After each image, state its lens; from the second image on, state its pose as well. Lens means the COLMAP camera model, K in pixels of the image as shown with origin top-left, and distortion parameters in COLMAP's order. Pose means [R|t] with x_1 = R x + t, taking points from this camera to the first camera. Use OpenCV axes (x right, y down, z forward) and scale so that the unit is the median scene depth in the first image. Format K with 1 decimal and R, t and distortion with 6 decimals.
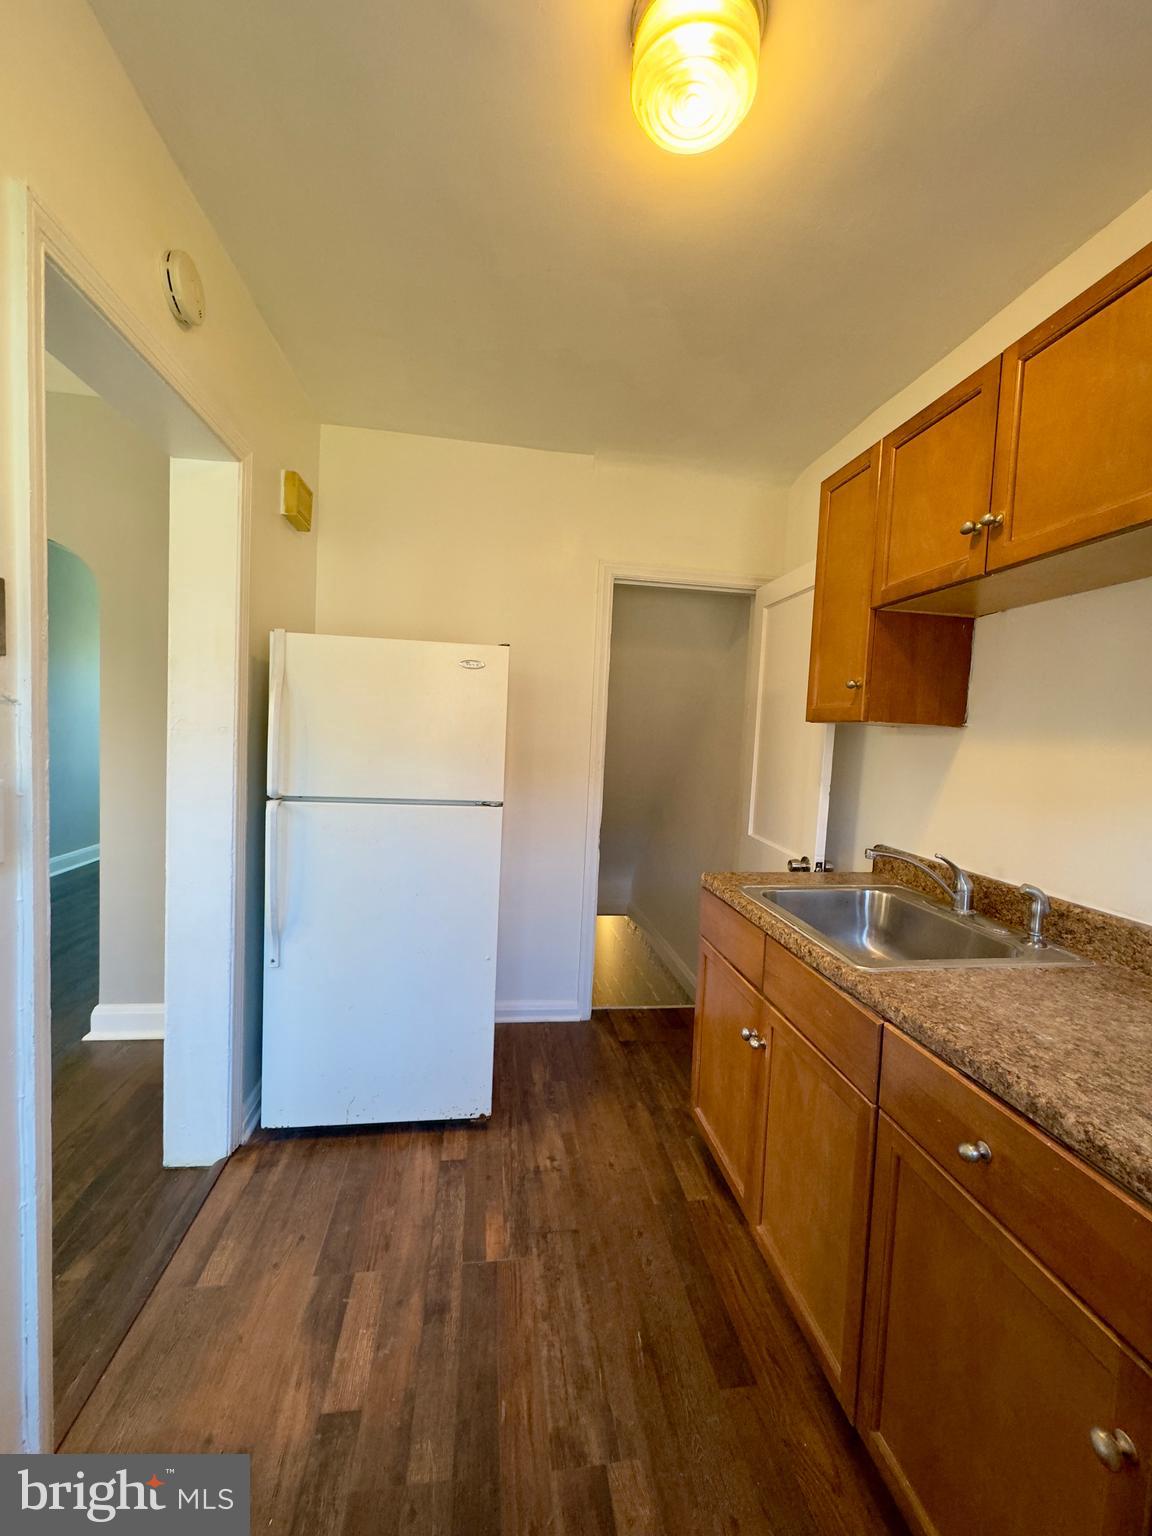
lens RADIAL K [[615.2, 0, 582.2], [0, 615.2, 768.1], [0, 0, 1]] dist [-0.001530, 0.000178]
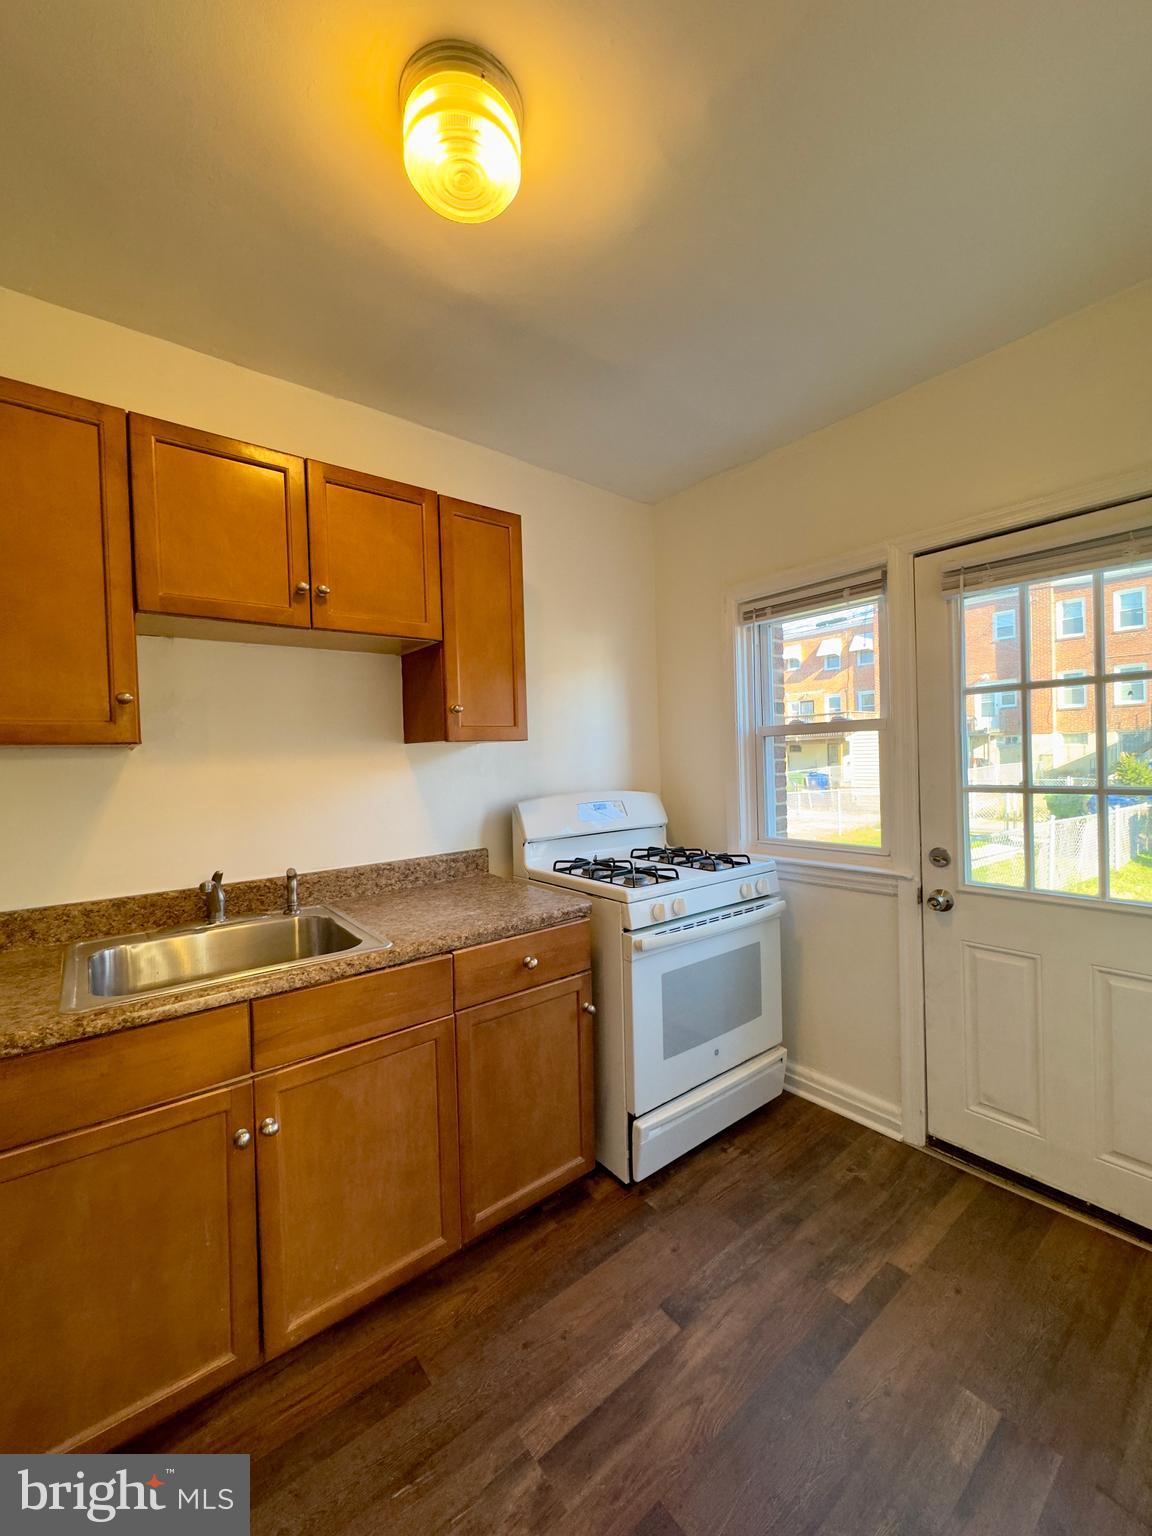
lens RADIAL K [[615.2, 0, 572.1], [0, 615.2, 764.2], [0, 0, 1]] dist [-0.001530, 0.000178]
pose [[-0.495388, -0.045921, 0.867457, -0.784339], [0.054485, 0.994993, 0.083788, -0.120676], [-0.866961, 0.088771, -0.490406, 1.260461]]
